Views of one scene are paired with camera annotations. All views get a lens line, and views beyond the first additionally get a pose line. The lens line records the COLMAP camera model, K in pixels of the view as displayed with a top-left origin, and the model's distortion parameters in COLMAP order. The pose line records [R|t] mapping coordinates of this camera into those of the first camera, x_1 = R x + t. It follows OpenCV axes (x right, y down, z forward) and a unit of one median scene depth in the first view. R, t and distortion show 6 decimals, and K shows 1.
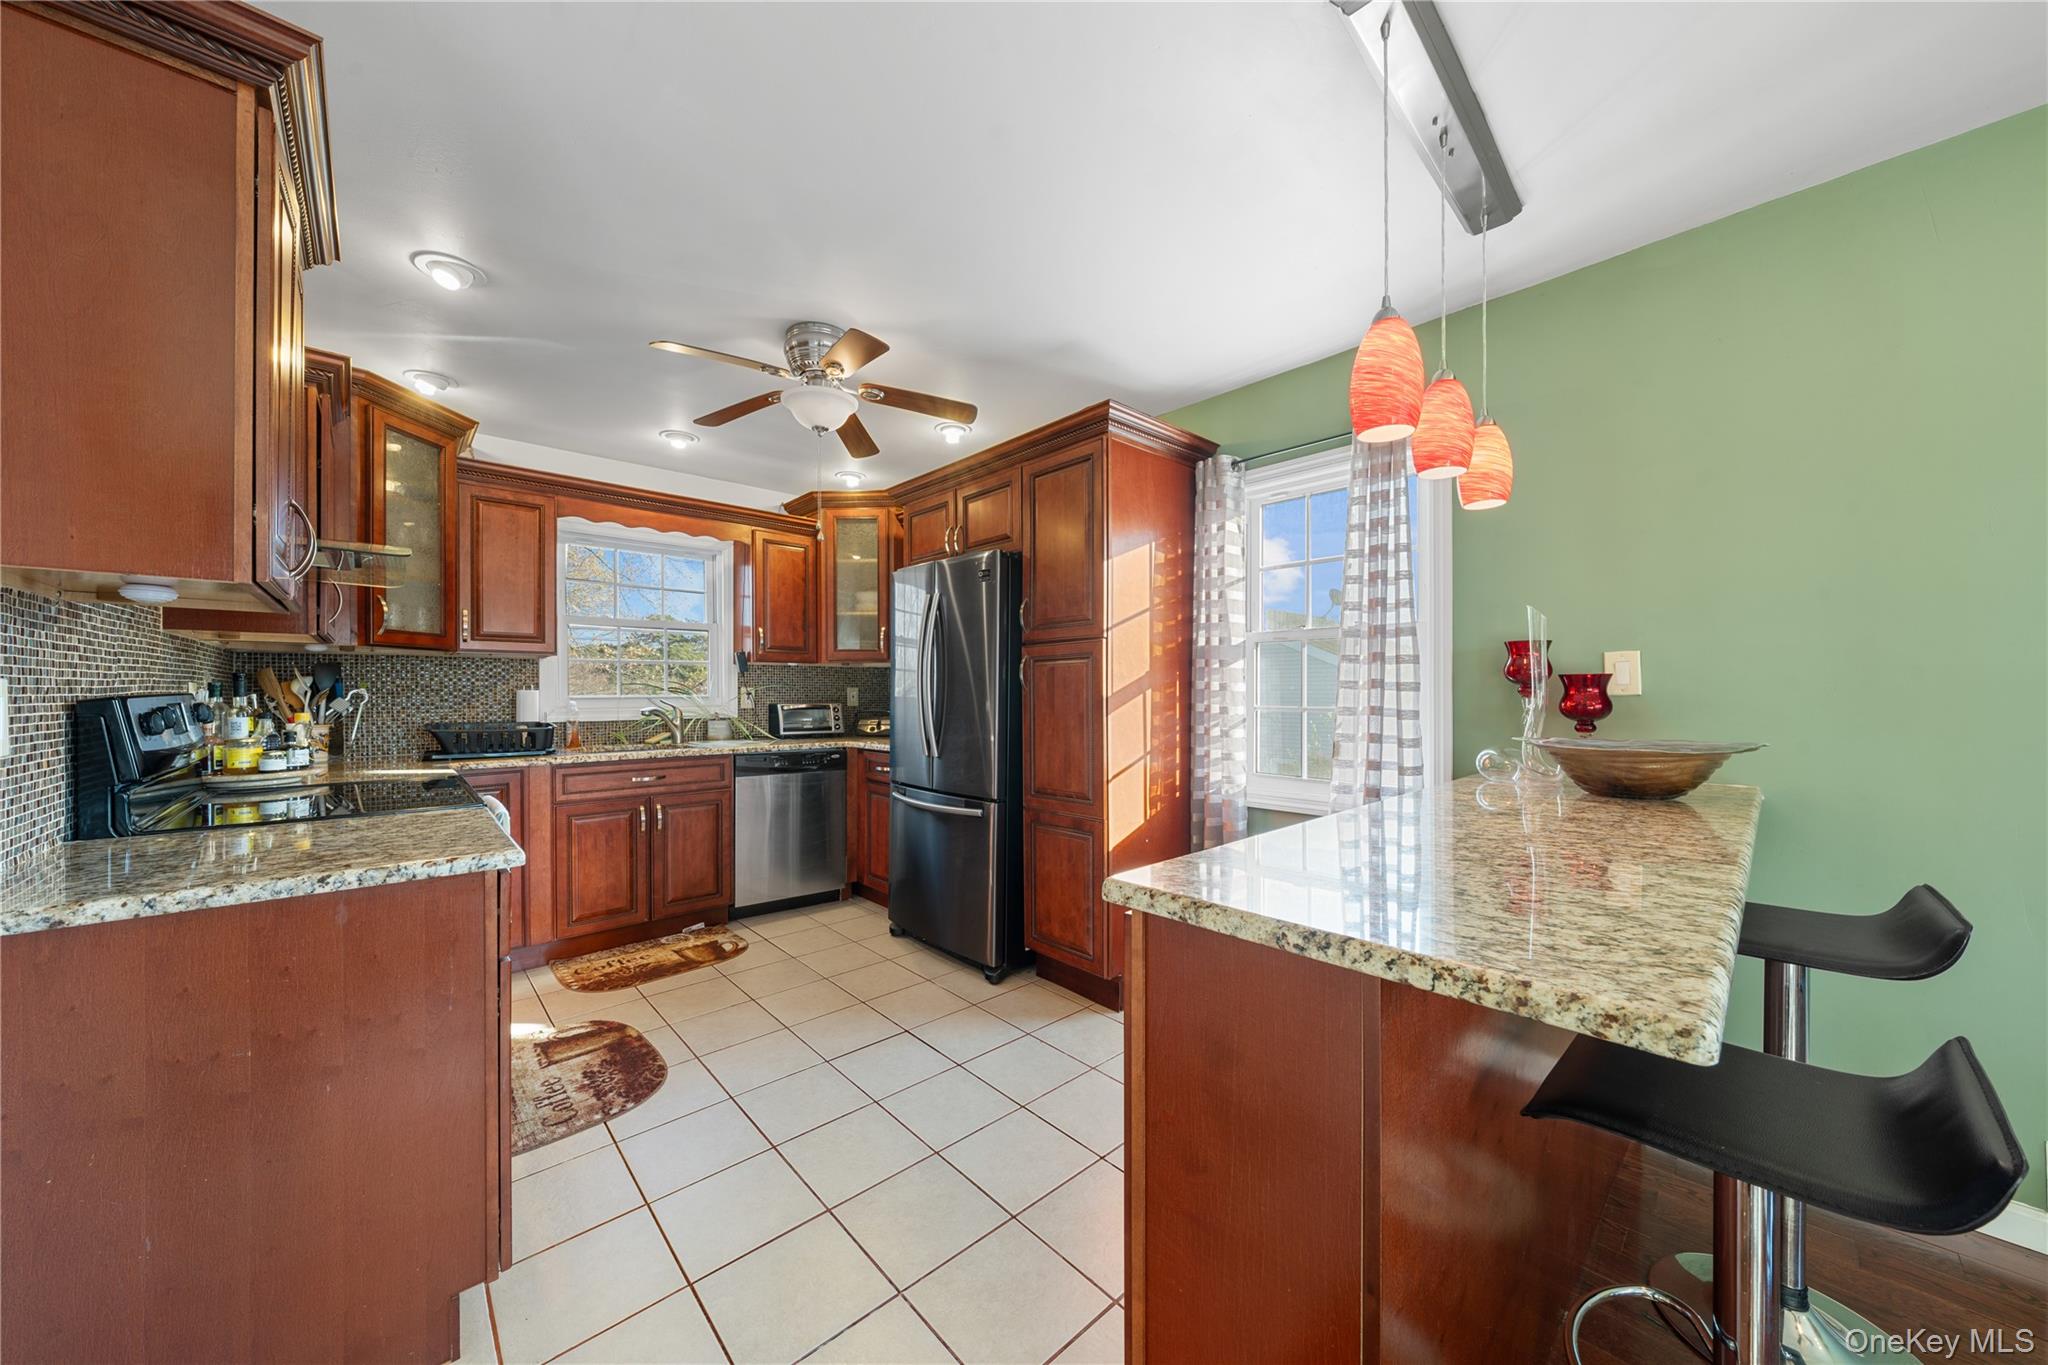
lens RADIAL K [[690.9, 0, 1026.0], [0, 690.9, 691.7], [0, 0, 1]] dist [-0.002522, 0.000310]
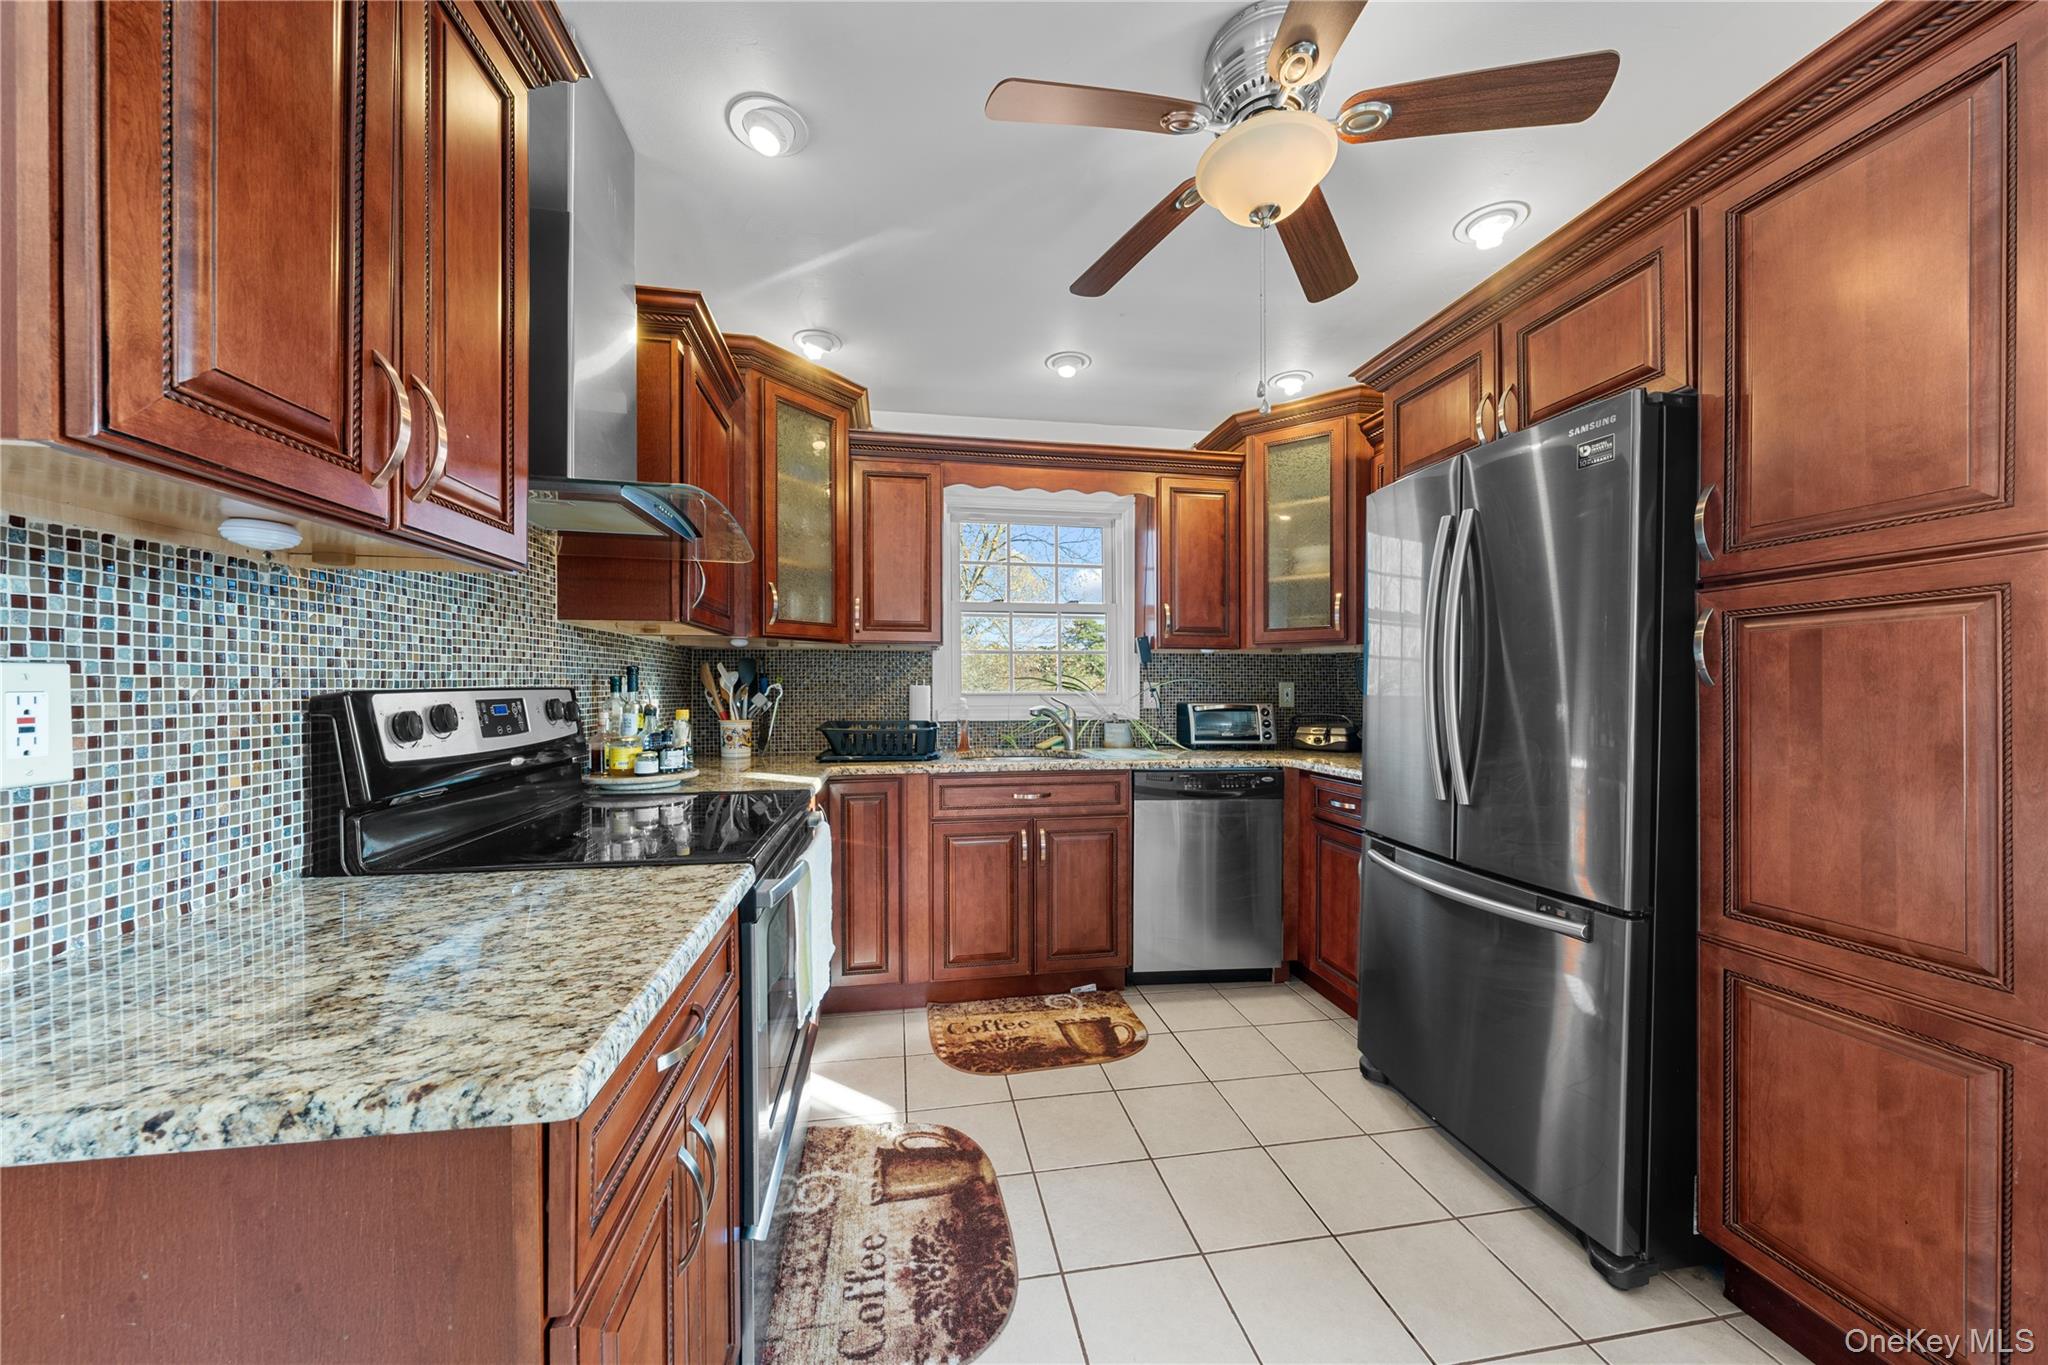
lens RADIAL K [[690.9, 0, 1017.7], [0, 690.9, 687.5], [0, 0, 1]] dist [-0.002522, 0.000310]
pose [[0.832886, 0.001770, -0.553442, -0.123752], [-0.002375, 0.999997, -0.000375, 0.000710], [0.553440, 0.001627, 0.832888, 0.341162]]
